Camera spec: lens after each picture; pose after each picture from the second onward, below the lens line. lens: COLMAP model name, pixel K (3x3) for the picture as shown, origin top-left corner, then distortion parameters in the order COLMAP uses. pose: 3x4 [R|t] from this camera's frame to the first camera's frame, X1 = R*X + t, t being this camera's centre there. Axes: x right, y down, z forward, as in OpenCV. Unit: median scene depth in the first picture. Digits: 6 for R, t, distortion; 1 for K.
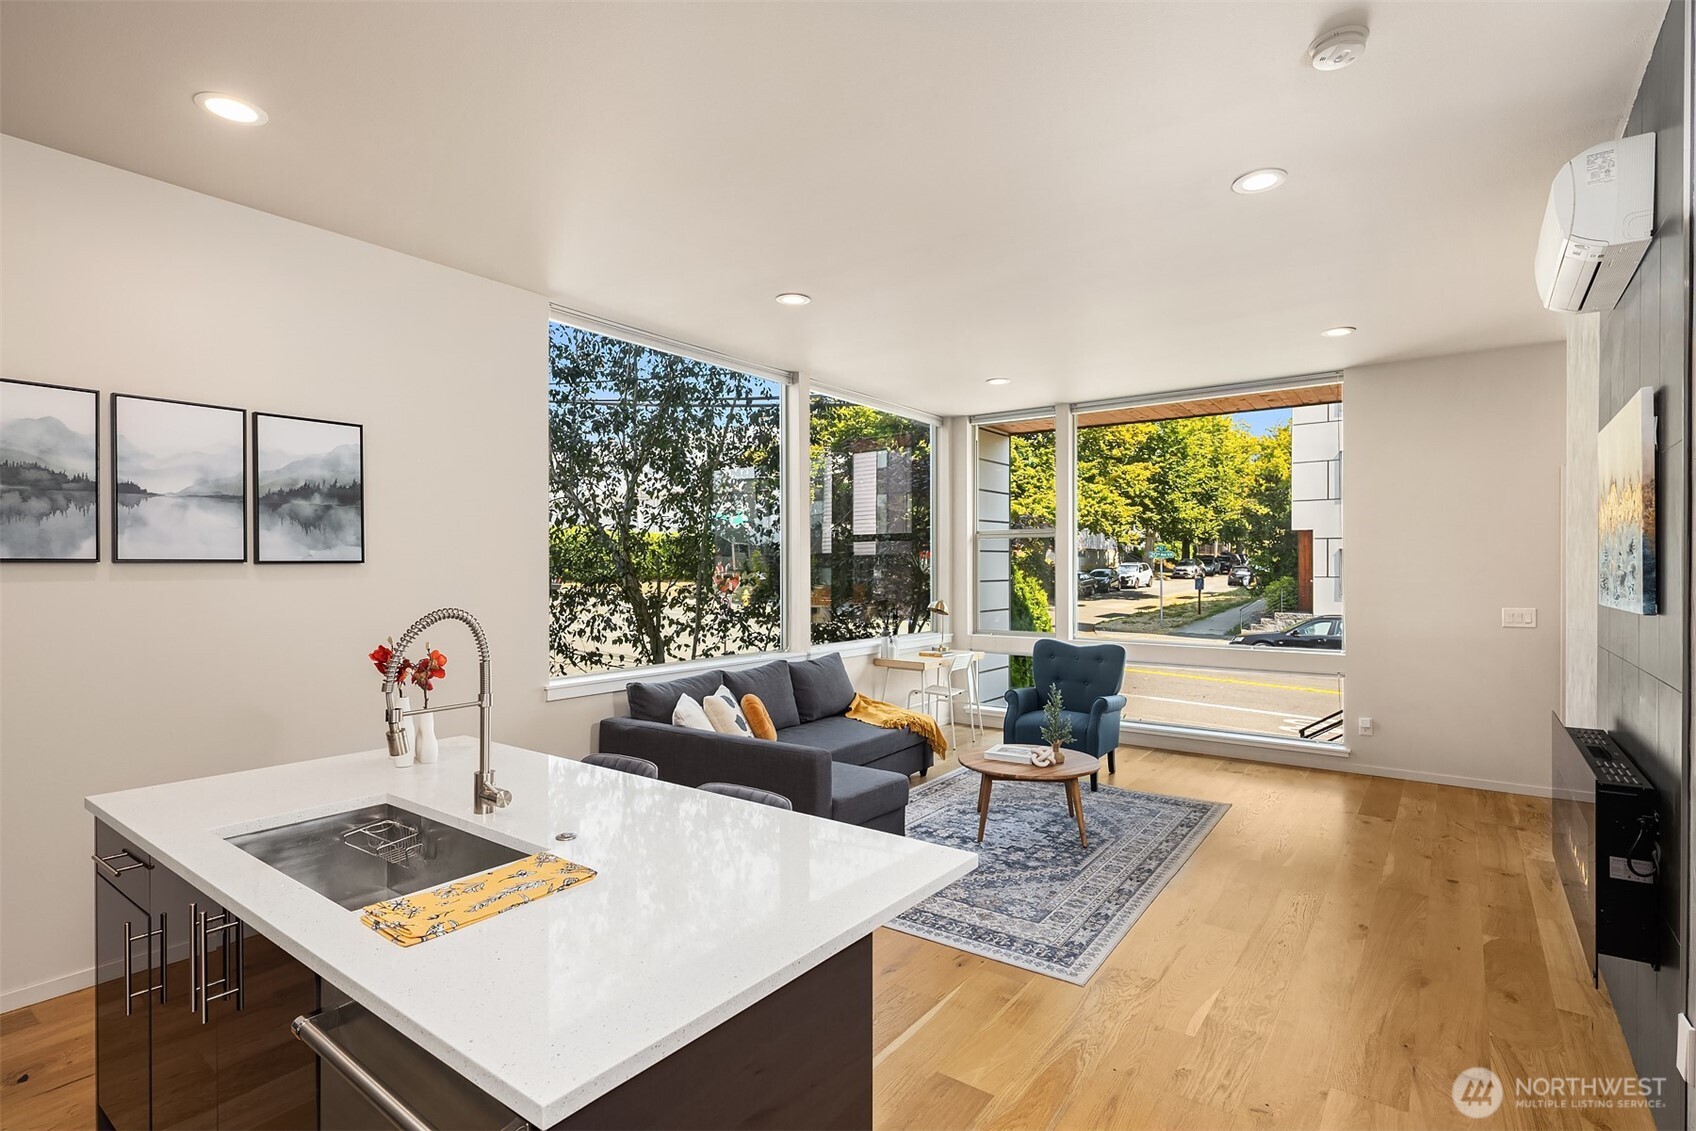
lens RADIAL K [[820.9, 0, 845.3], [0, 820.9, 570.8], [0, 0, 1]] dist [-0.000893, -0.001680]
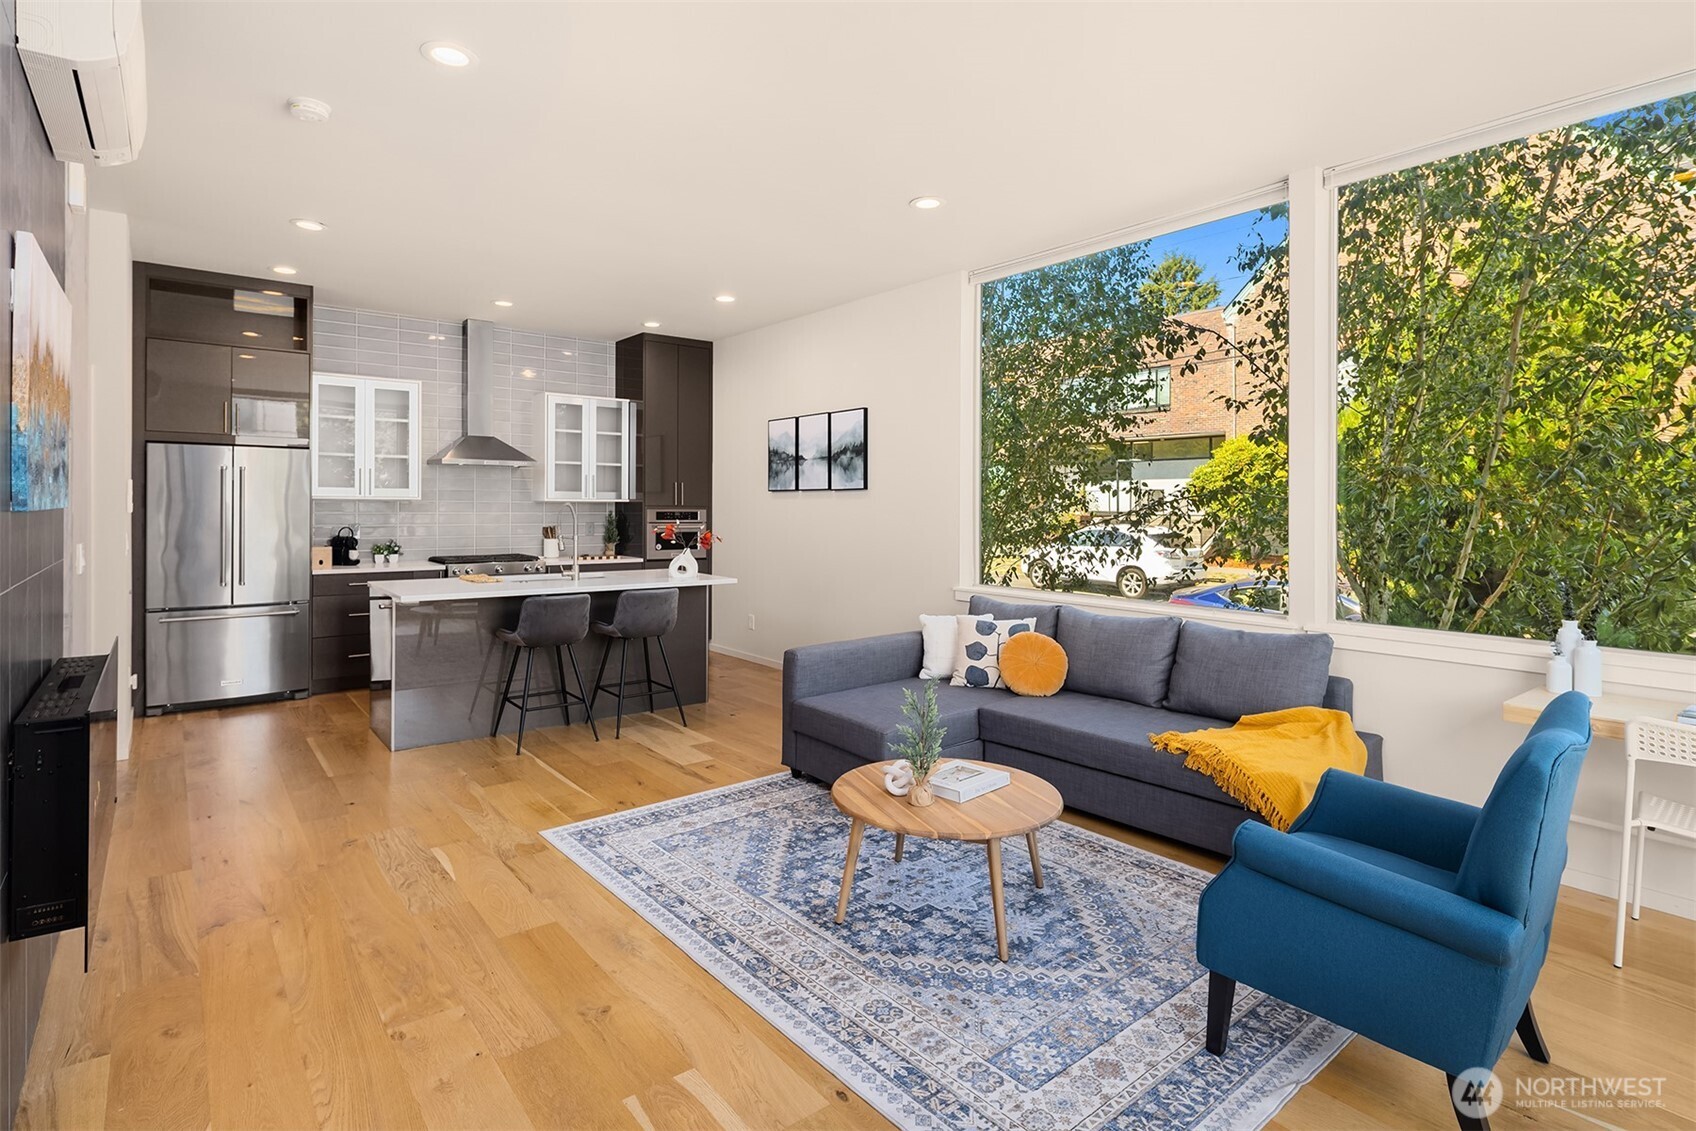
lens RADIAL K [[820.9, 0, 827.0], [0, 820.9, 505.3], [0, 0, 1]] dist [-0.000893, -0.001680]
pose [[-0.249622, -0.000785, -0.968343, 1.188218], [-0.011606, 0.999930, 0.002181, 0.021963], [0.968274, 0.011783, -0.249613, 1.508232]]
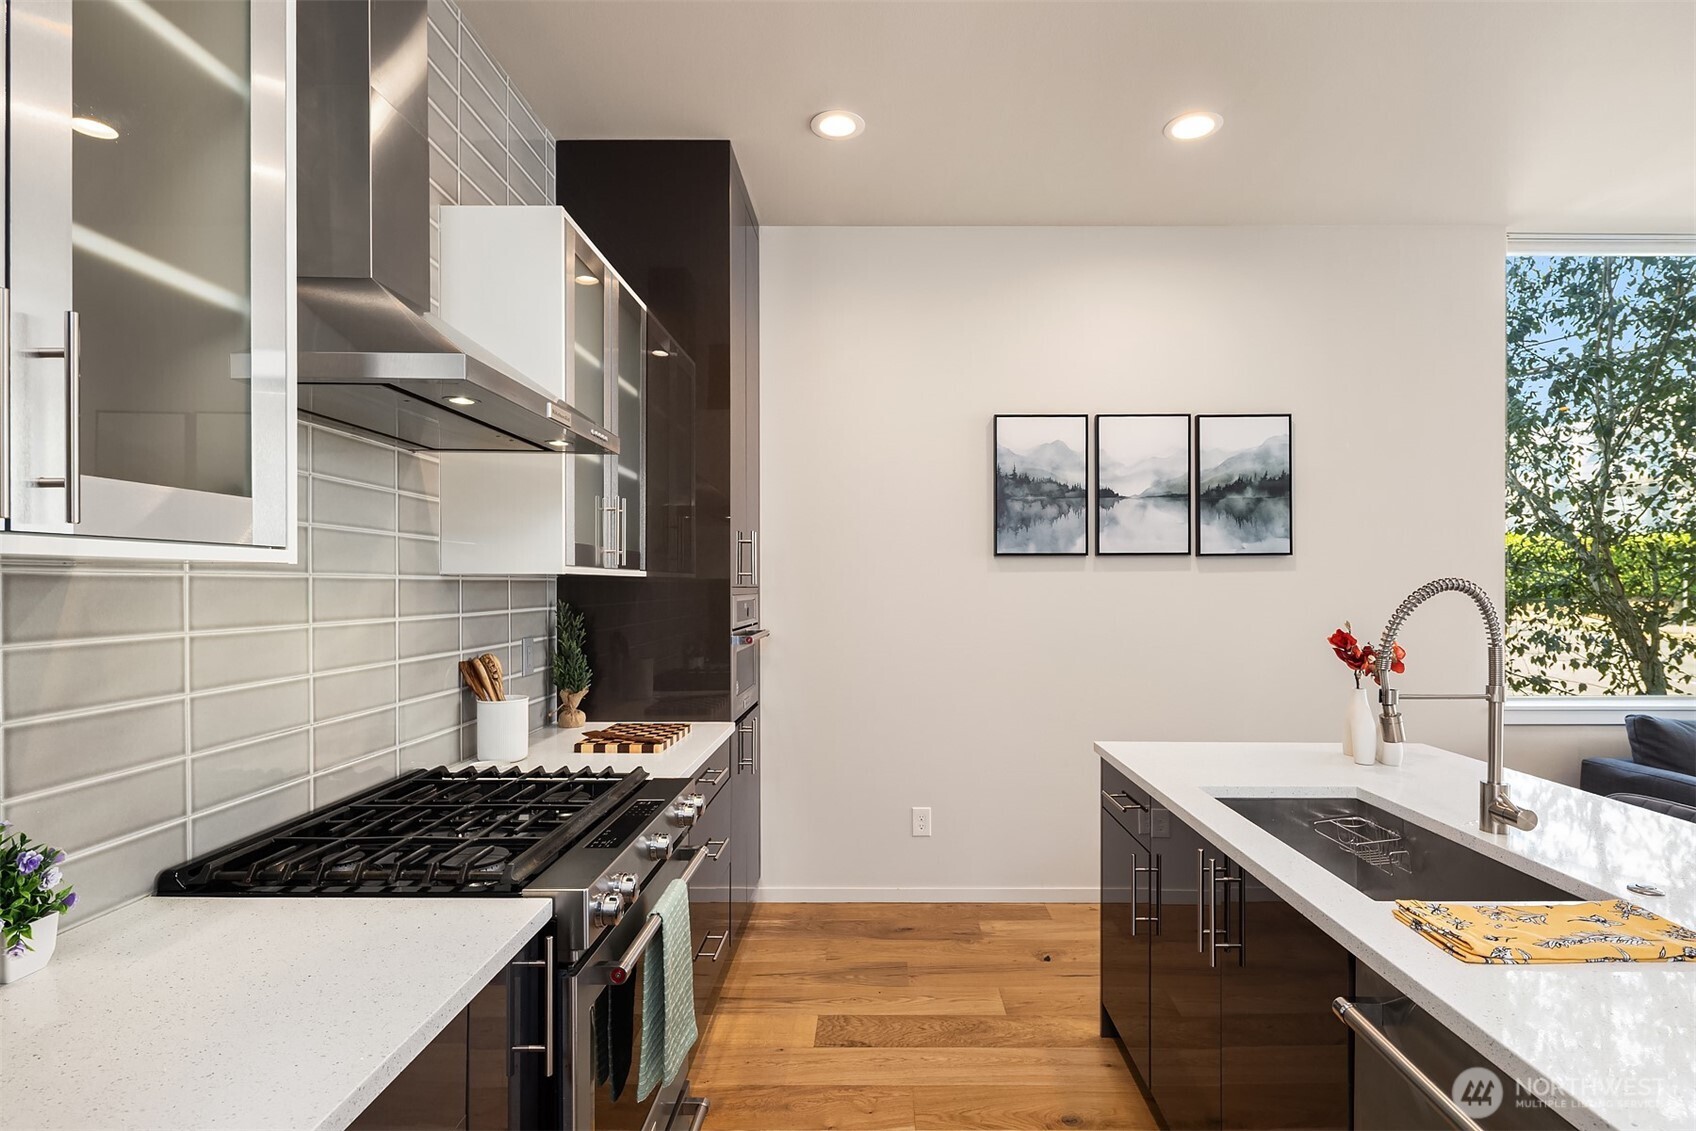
lens RADIAL K [[820.9, 0, 871.0], [0, 820.9, 594.5], [0, 0, 1]] dist [-0.000893, -0.001680]
pose [[0.596220, 0.000512, -0.802821, -0.112603], [-0.001916, 0.999998, -0.000785, 0.044039], [0.802819, 0.002006, 0.596220, 0.014535]]
